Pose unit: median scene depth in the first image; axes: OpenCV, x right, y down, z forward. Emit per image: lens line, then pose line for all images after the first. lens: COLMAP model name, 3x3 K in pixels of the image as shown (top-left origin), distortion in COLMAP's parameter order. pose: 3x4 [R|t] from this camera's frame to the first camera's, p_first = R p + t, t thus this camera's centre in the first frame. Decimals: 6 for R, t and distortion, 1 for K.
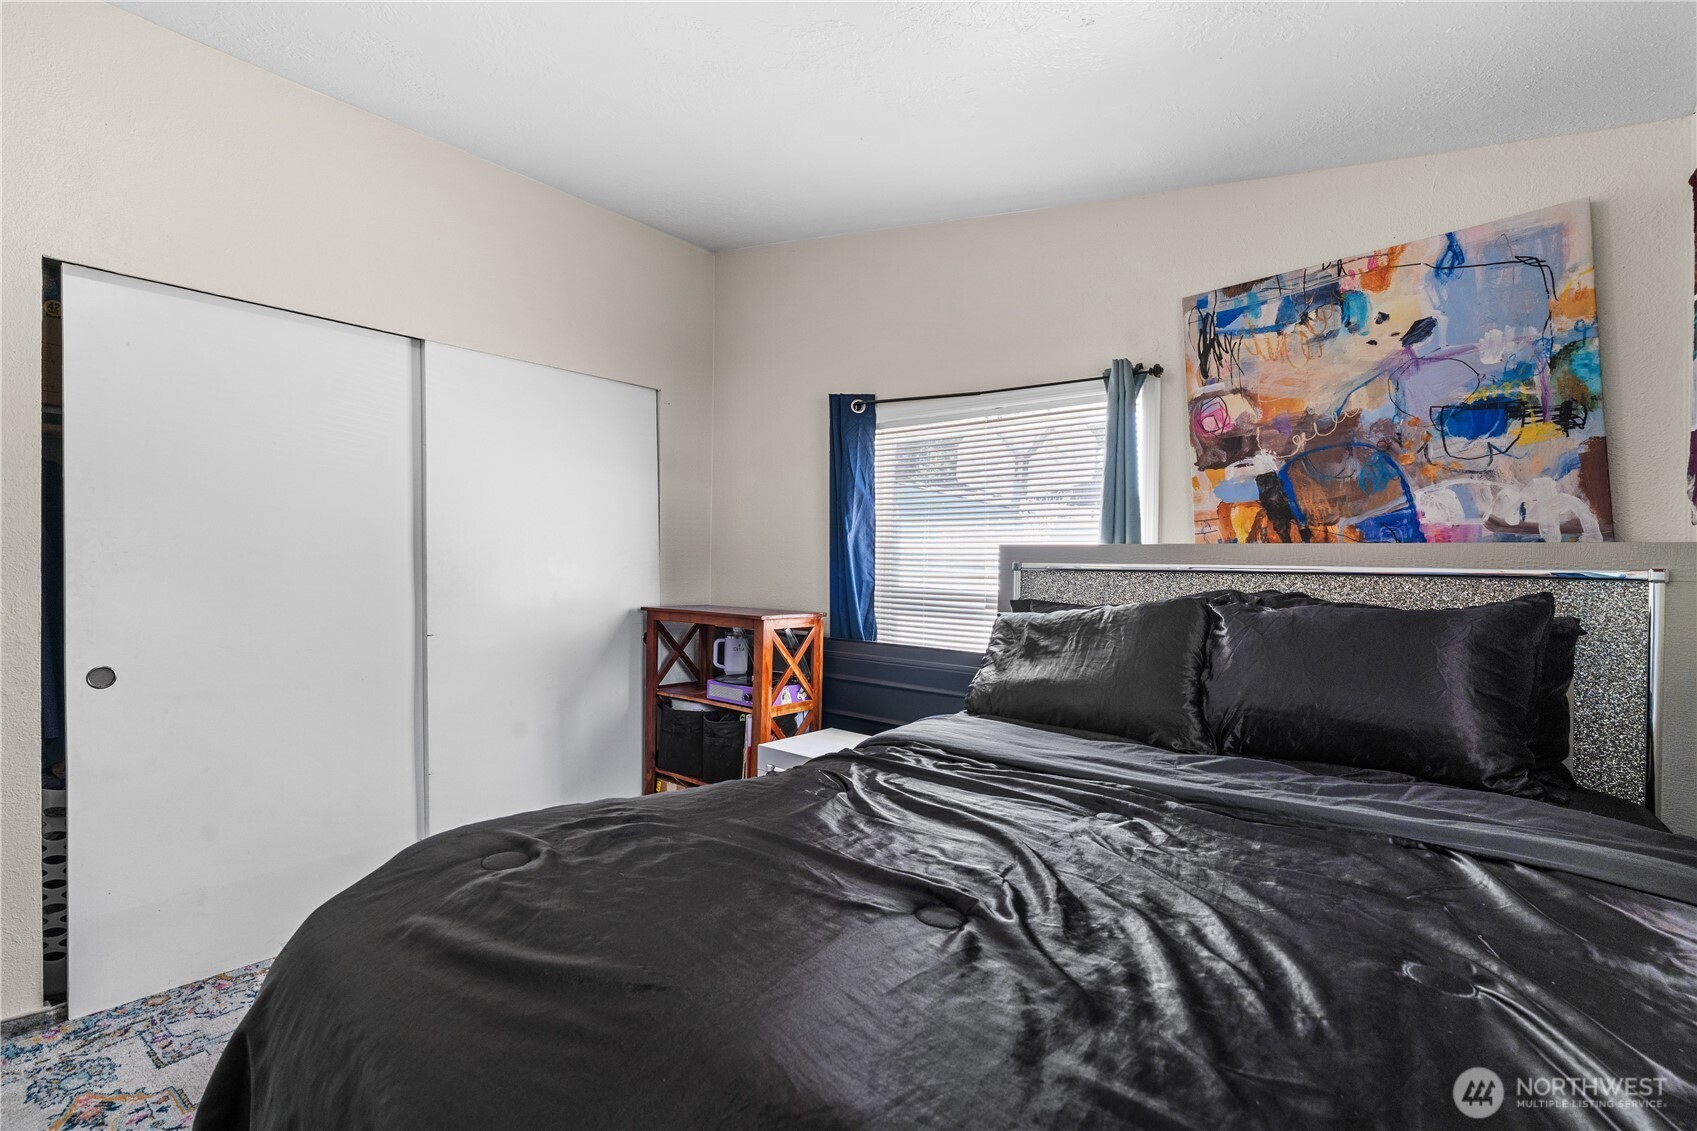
lens RADIAL K [[780.0, 0, 846.5], [0, 780.0, 560.4], [0, 0, 1]] dist [-0.003502, 0.001349]
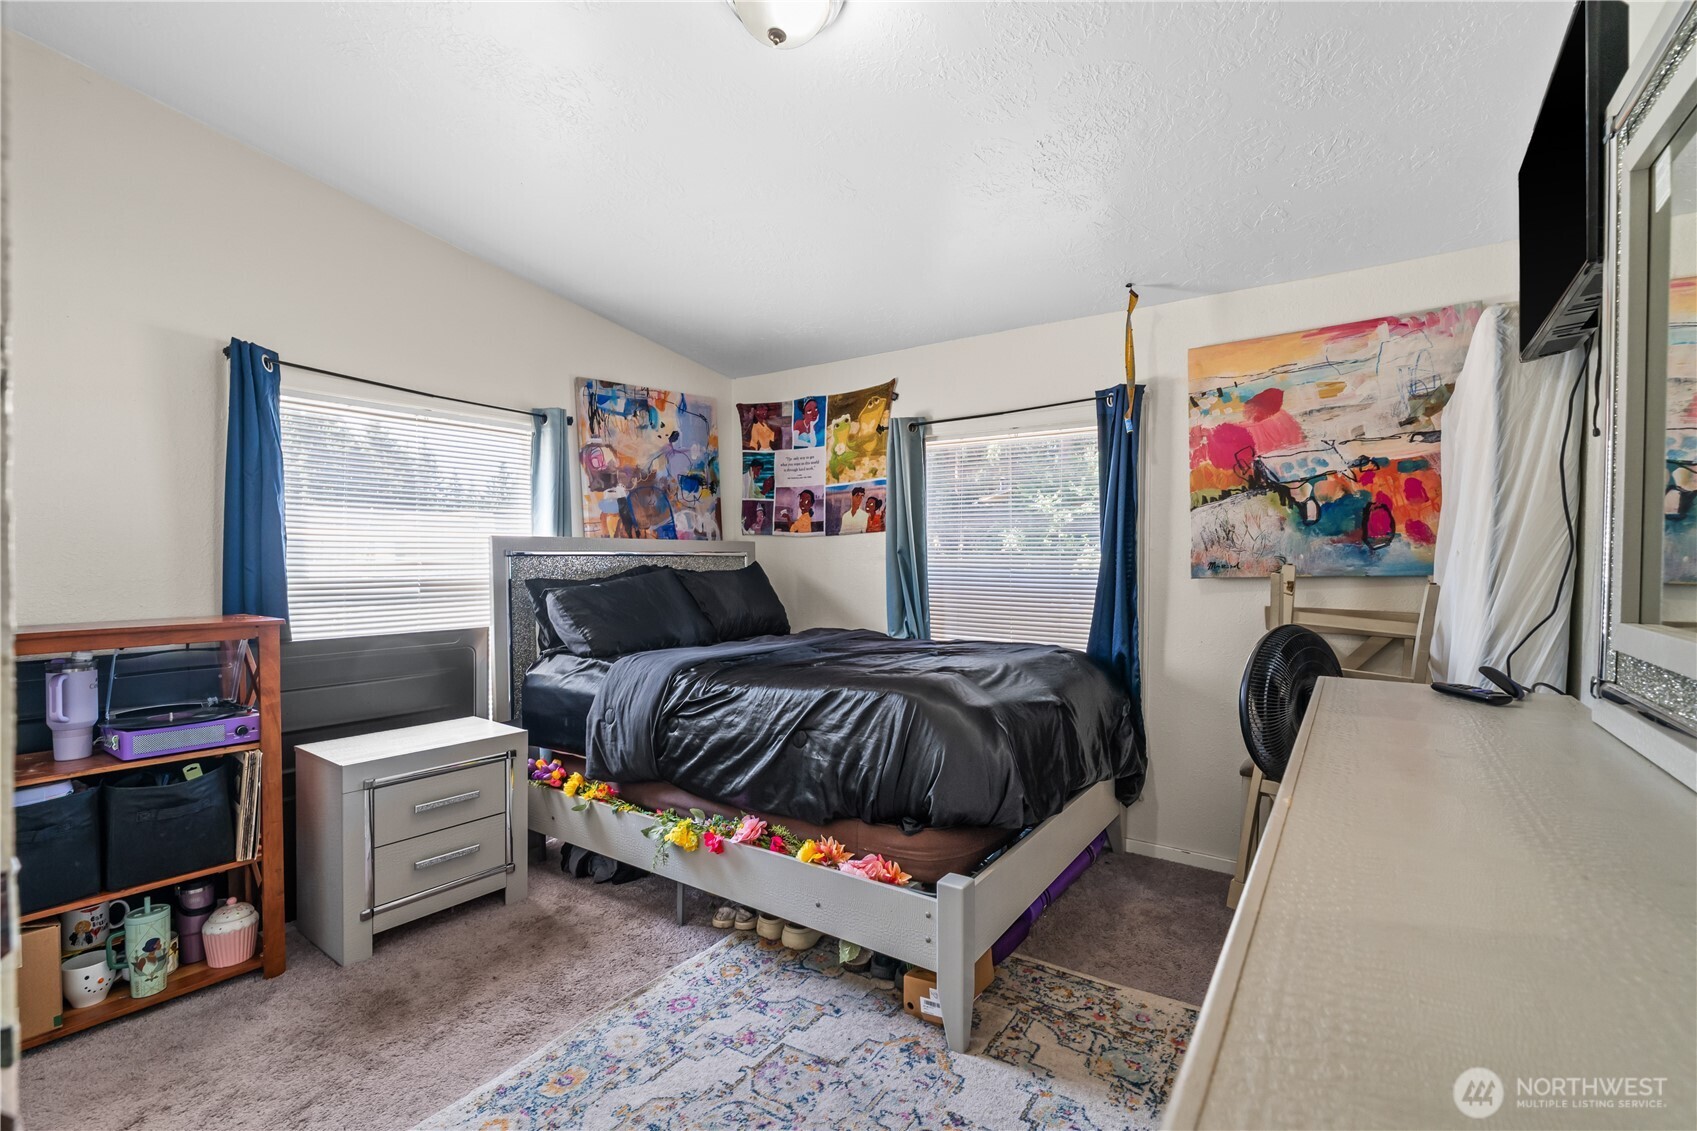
lens RADIAL K [[780.0, 0, 846.5], [0, 780.0, 560.4], [0, 0, 1]] dist [-0.003502, 0.001349]
pose [[-0.075252, -0.017719, 0.997007, -1.251774], [-0.001942, 0.999843, 0.017623, -0.004123], [-0.997163, -0.000610, -0.075275, 0.645540]]
